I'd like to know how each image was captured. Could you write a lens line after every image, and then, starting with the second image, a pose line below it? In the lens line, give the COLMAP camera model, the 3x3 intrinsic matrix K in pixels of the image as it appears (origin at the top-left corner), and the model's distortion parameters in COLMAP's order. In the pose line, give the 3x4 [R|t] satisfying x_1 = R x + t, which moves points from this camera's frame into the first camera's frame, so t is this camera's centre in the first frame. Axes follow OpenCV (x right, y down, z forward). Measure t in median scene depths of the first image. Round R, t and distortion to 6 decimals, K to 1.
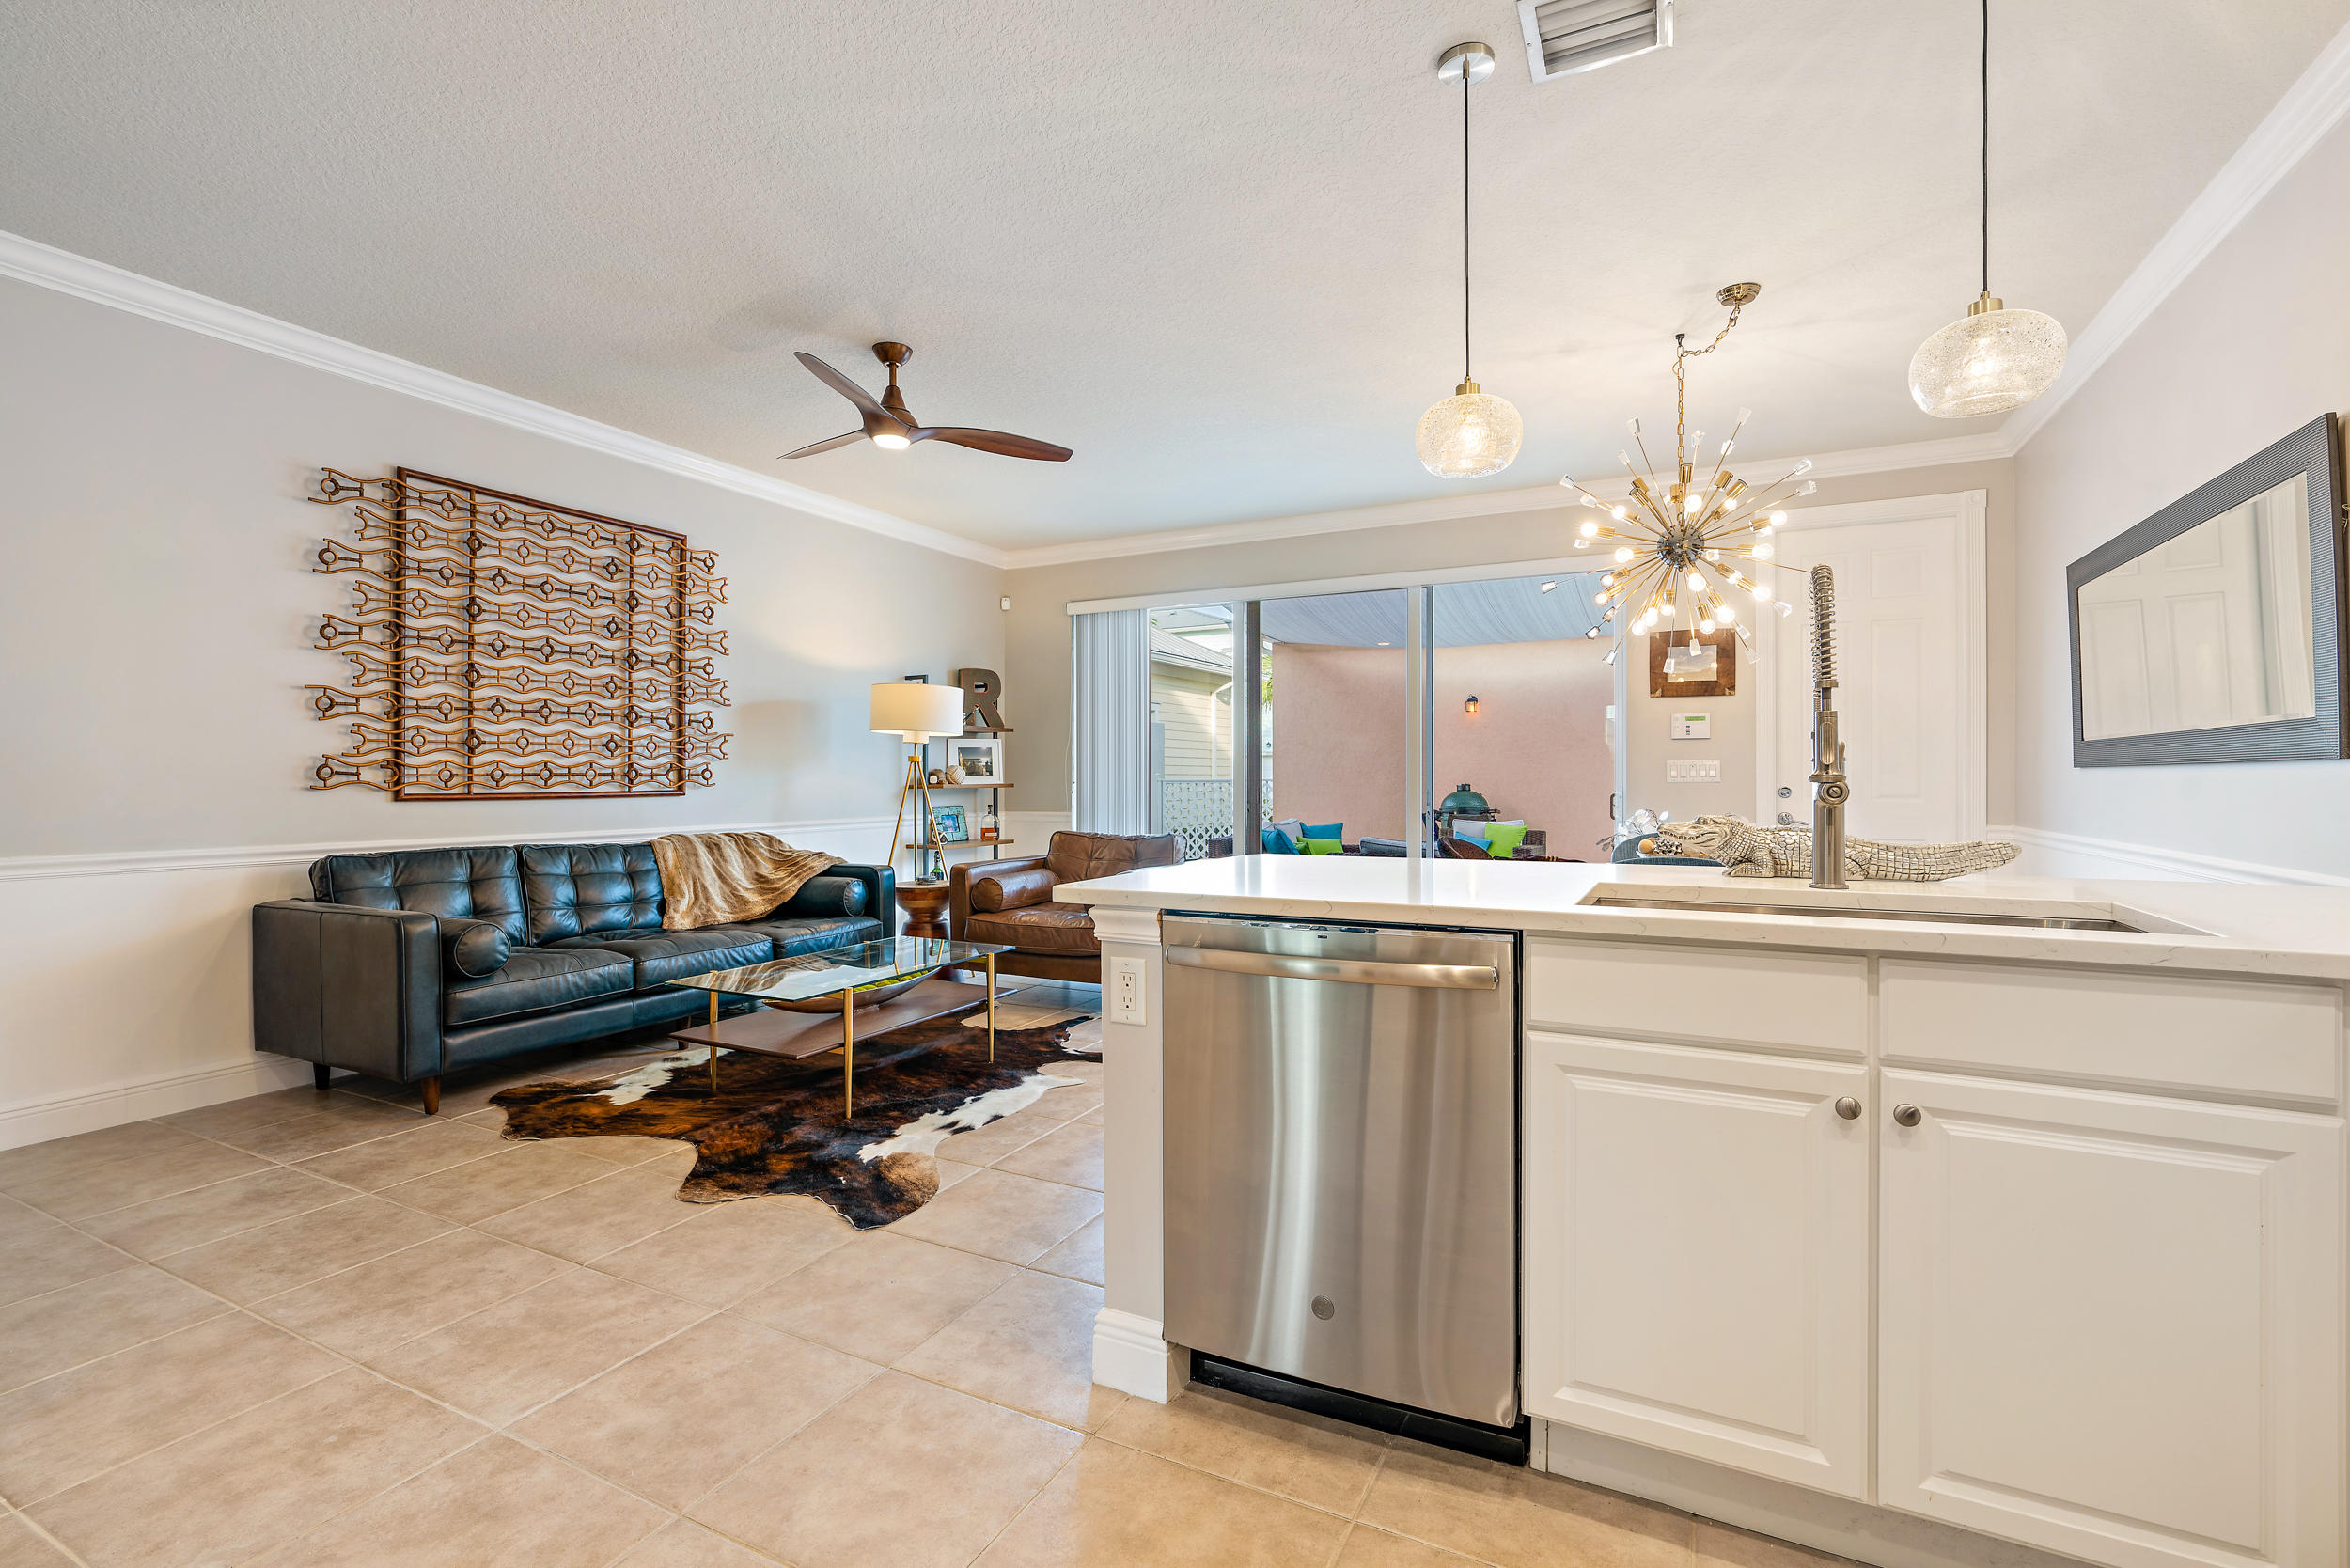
lens RADIAL K [[1084.8, 0, 1172.7], [0, 1084.8, 772.4], [0, 0, 1]] dist [-0.010448, 0.003033]
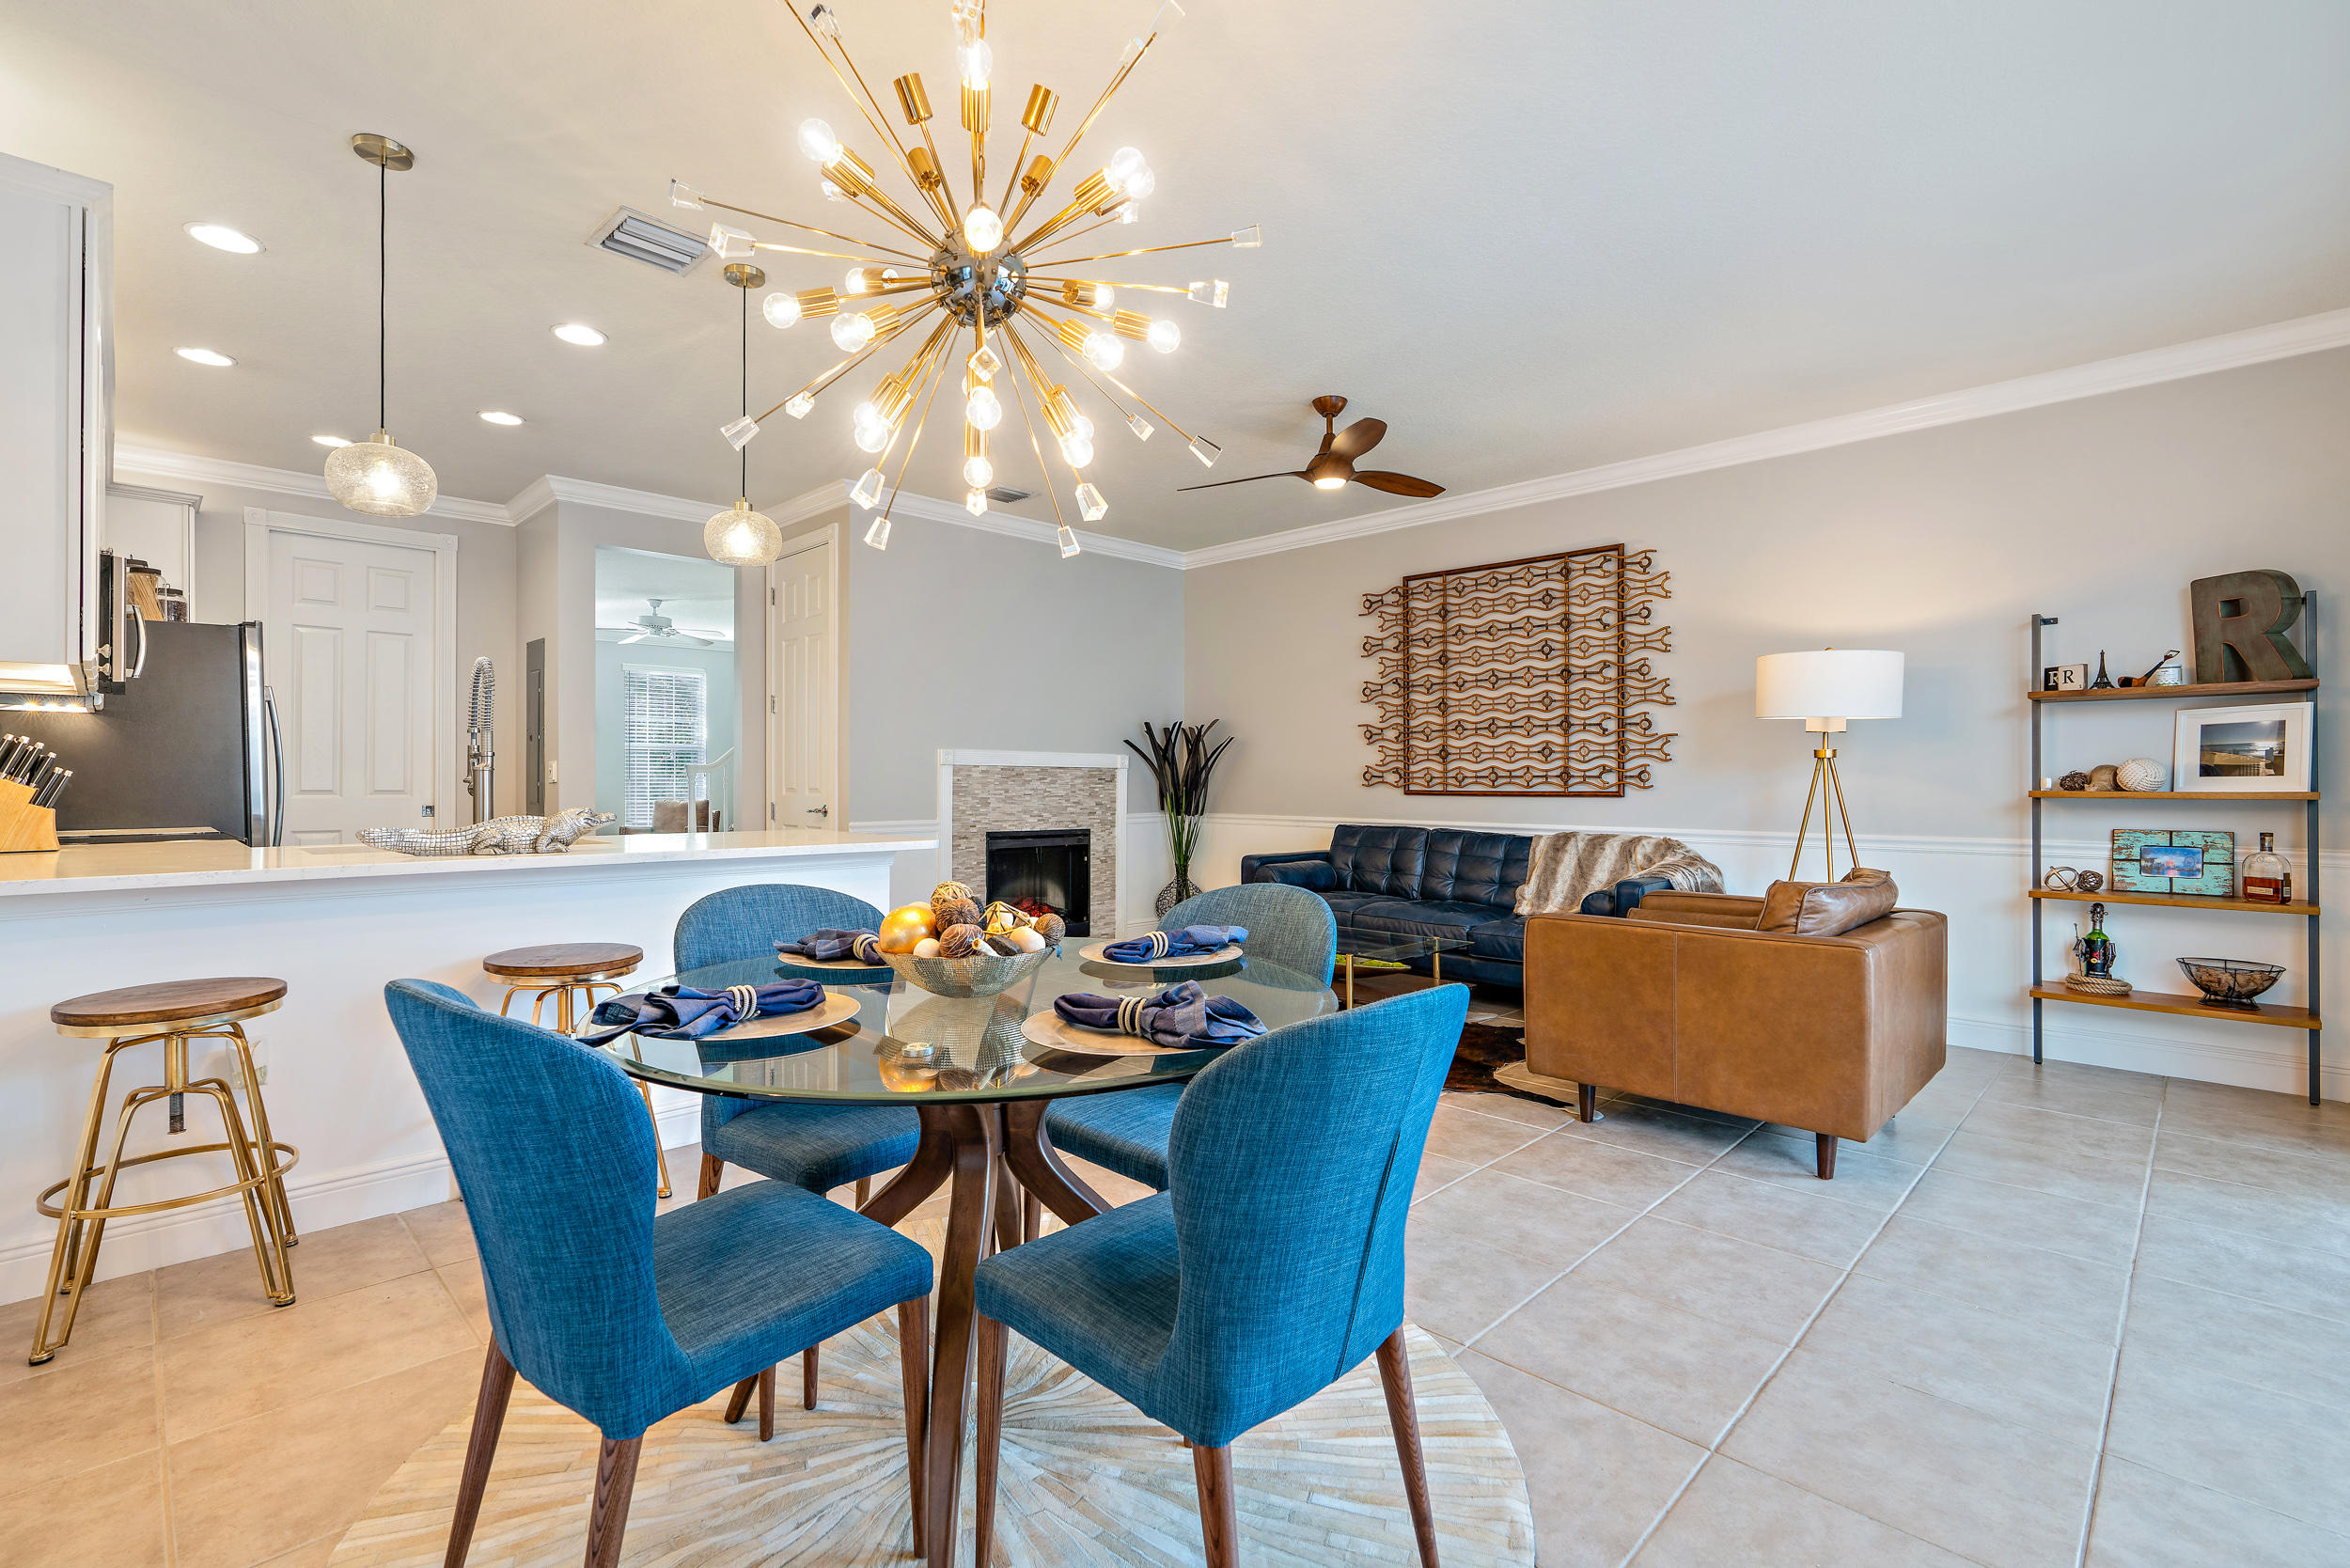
lens RADIAL K [[1084.8, 0, 1174.1], [0, 1084.8, 787.7], [0, 0, 1]] dist [-0.010448, 0.003033]
pose [[-0.325489, 0.009640, -0.945497, 0.691268], [0.005716, 0.999950, 0.008227, 0.001954], [0.945529, -0.002727, -0.325528, 0.971549]]
